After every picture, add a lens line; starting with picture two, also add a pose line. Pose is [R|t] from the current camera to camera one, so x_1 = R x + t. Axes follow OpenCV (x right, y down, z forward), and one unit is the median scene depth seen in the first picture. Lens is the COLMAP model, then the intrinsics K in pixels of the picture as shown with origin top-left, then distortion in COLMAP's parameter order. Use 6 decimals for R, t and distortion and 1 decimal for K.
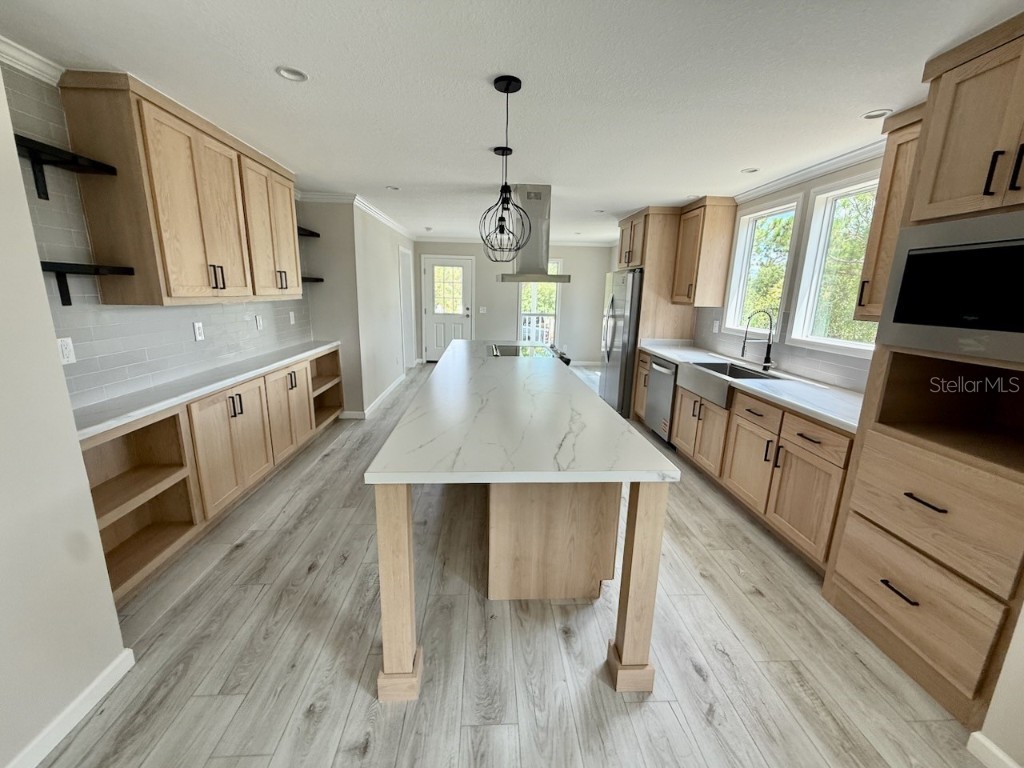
lens RADIAL K [[414.6, 0, 513.3], [0, 414.6, 380.6], [0, 0, 1]] dist [-0.001166, 0.001339]
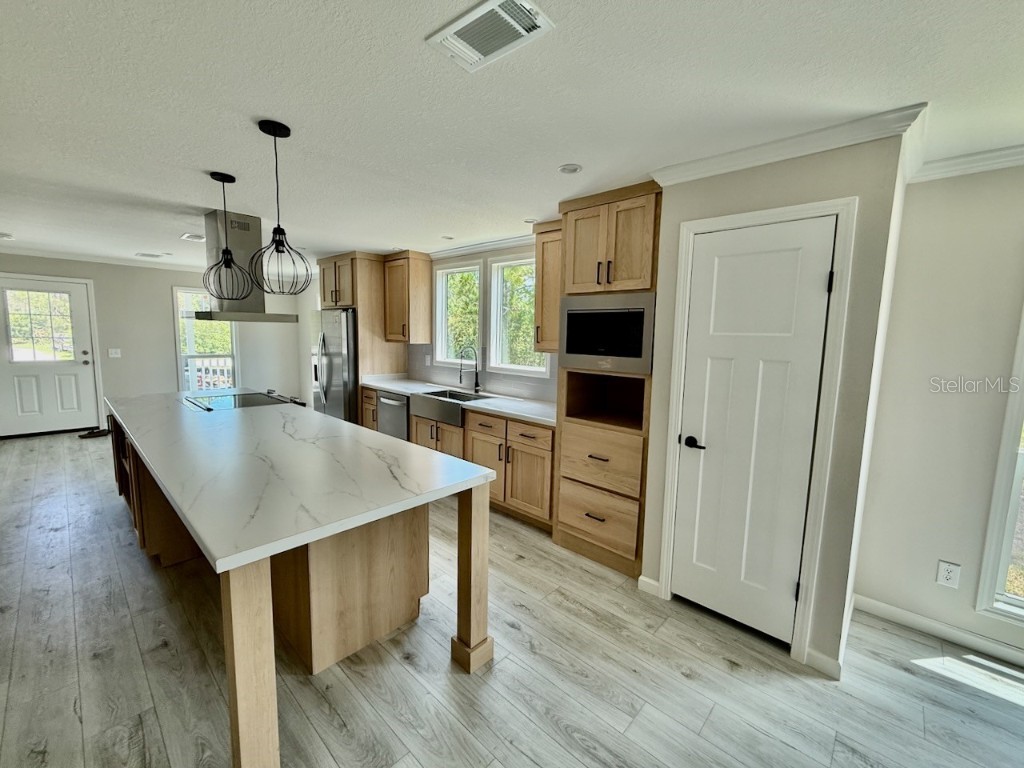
lens RADIAL K [[414.6, 0, 517.9], [0, 414.6, 382.9], [0, 0, 1]] dist [-0.001166, 0.001339]
pose [[0.719277, -0.089663, 0.688913, -0.299179], [0.141262, 0.989796, -0.018664, -0.020546], [-0.680210, 0.110742, 0.724603, -0.027201]]
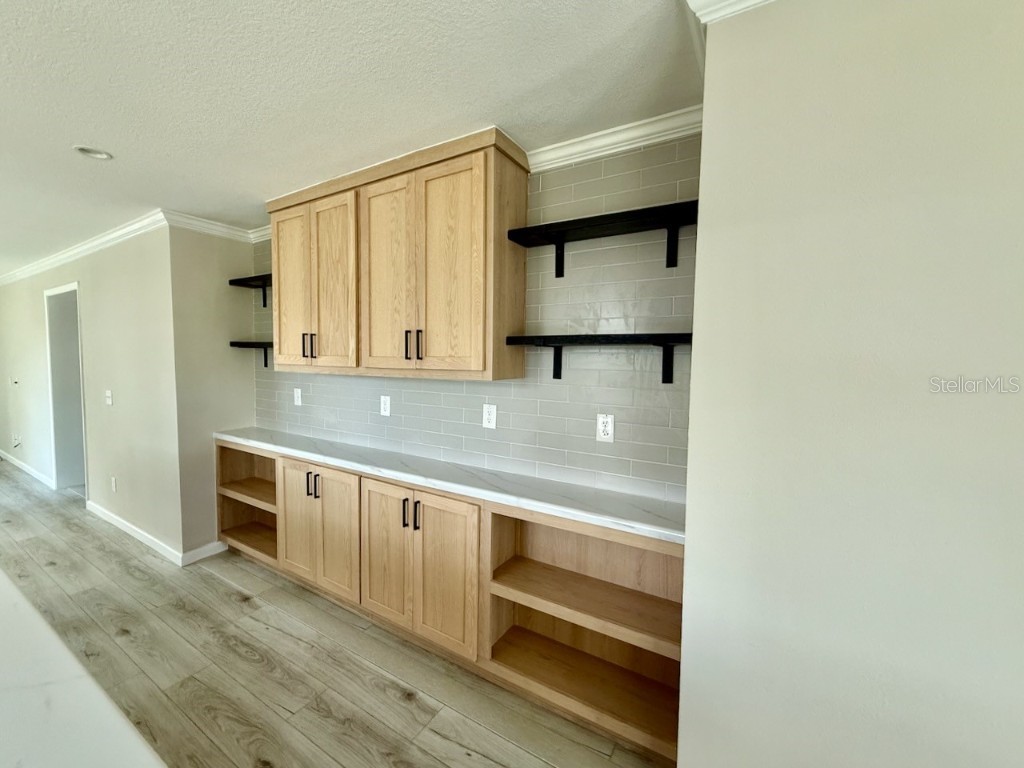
lens RADIAL K [[414.6, 0, 503.5], [0, 414.6, 383.7], [0, 0, 1]] dist [-0.001166, 0.001339]
pose [[-0.570429, 0.015586, -0.821199, -0.159151], [-0.203628, 0.965923, 0.159779, -0.348211], [0.795705, 0.258361, -0.547817, 1.622999]]
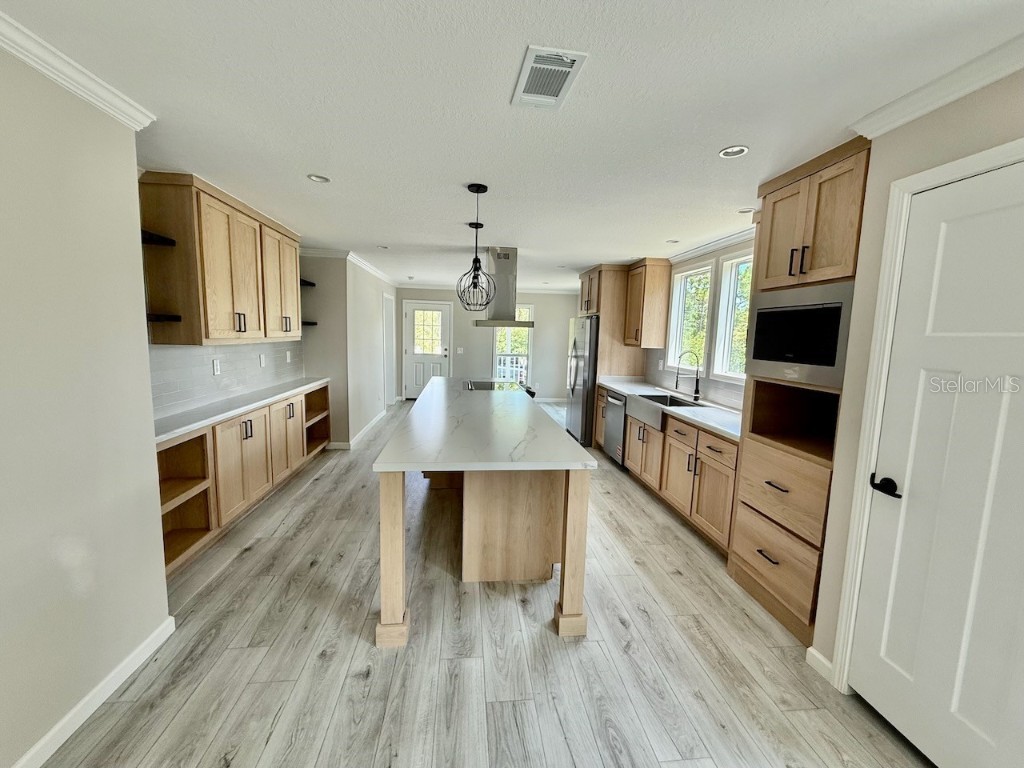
lens RADIAL K [[414.6, 0, 514.3], [0, 414.6, 381.0], [0, 0, 1]] dist [-0.001166, 0.001339]
pose [[0.998431, -0.001368, 0.055982, 0.026440], [0.006774, 0.995310, -0.096497, 0.053494], [-0.055587, 0.096725, 0.993758, -0.288765]]
